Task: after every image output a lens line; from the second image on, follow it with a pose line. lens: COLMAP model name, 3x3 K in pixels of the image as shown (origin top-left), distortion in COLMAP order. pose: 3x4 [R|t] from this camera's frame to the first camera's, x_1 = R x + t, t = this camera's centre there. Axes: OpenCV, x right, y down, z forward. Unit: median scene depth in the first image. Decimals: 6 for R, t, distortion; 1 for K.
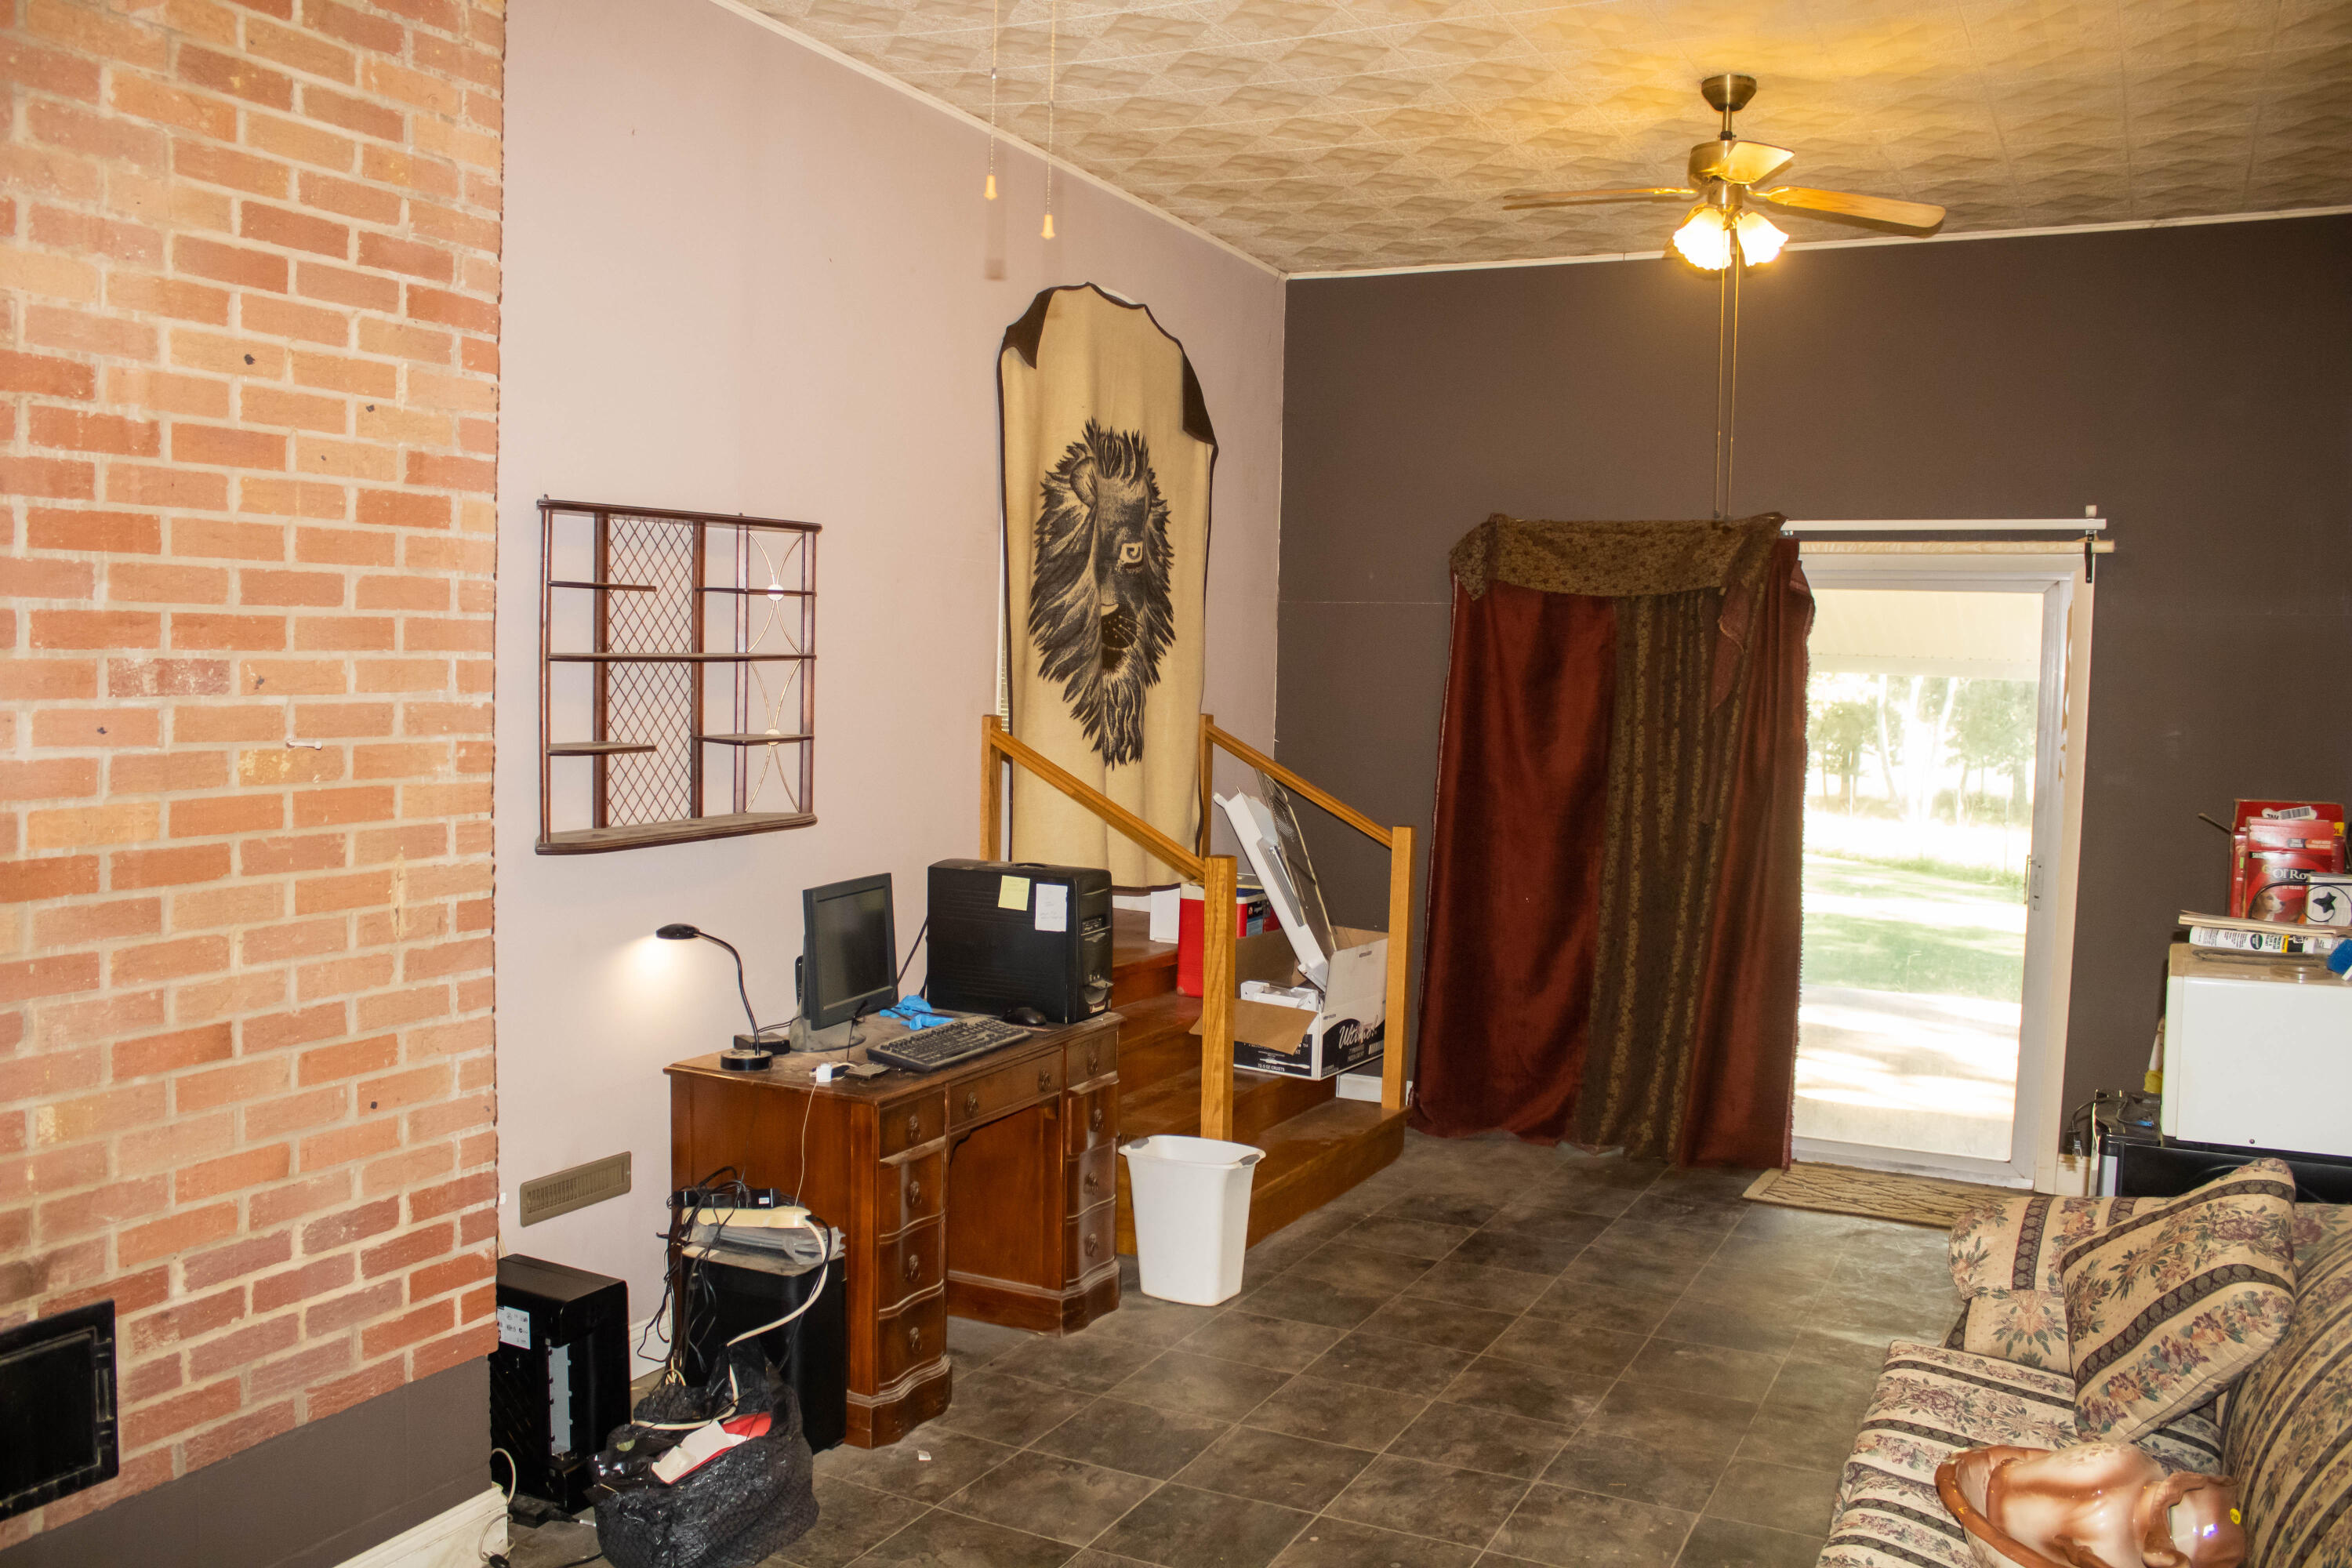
lens RADIAL K [[2065.9, 0, 1176.0], [0, 2065.9, 784.0], [0, 0, 1]] dist [-0.057268, -0.004865]
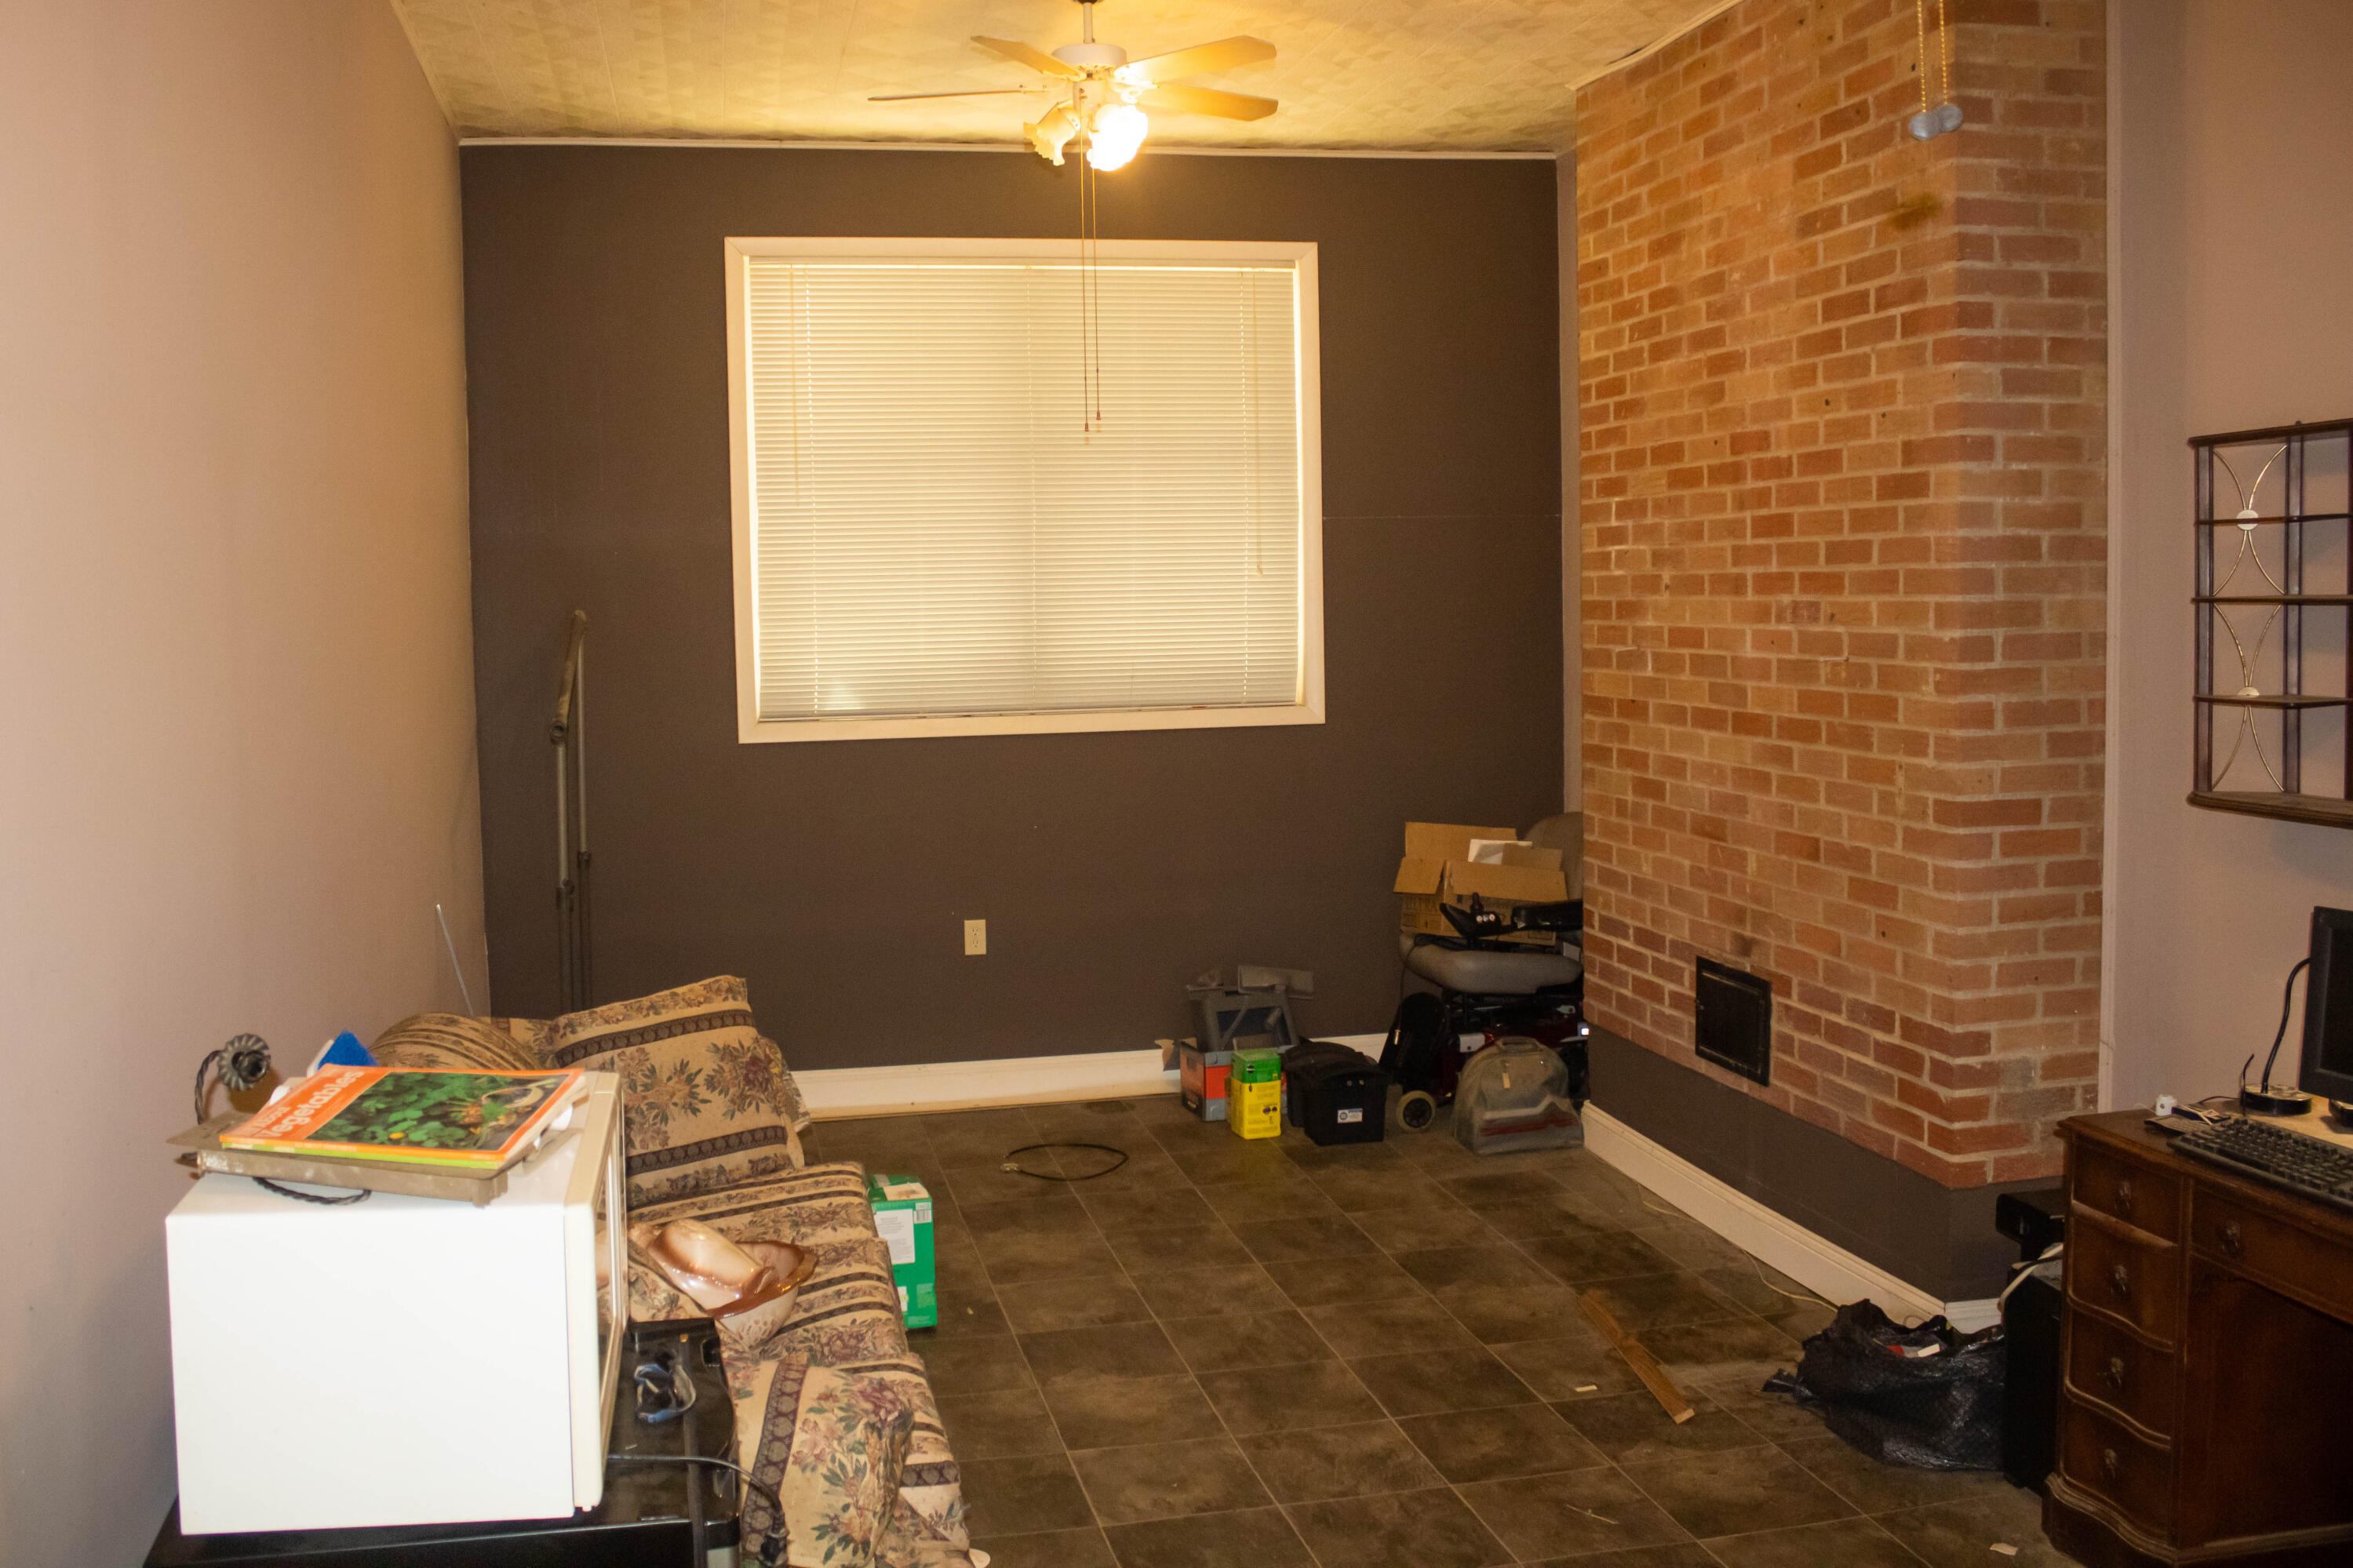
lens RADIAL K [[2066.5, 0, 1176.5], [0, 2066.5, 784.0], [0, 0, 1]] dist [-0.057268, -0.004865]
pose [[-0.771317, 0.041490, -0.635097, 0.815479], [-0.053221, 0.990173, 0.129323, -0.089822], [0.634221, 0.133549, -0.761530, 1.717352]]
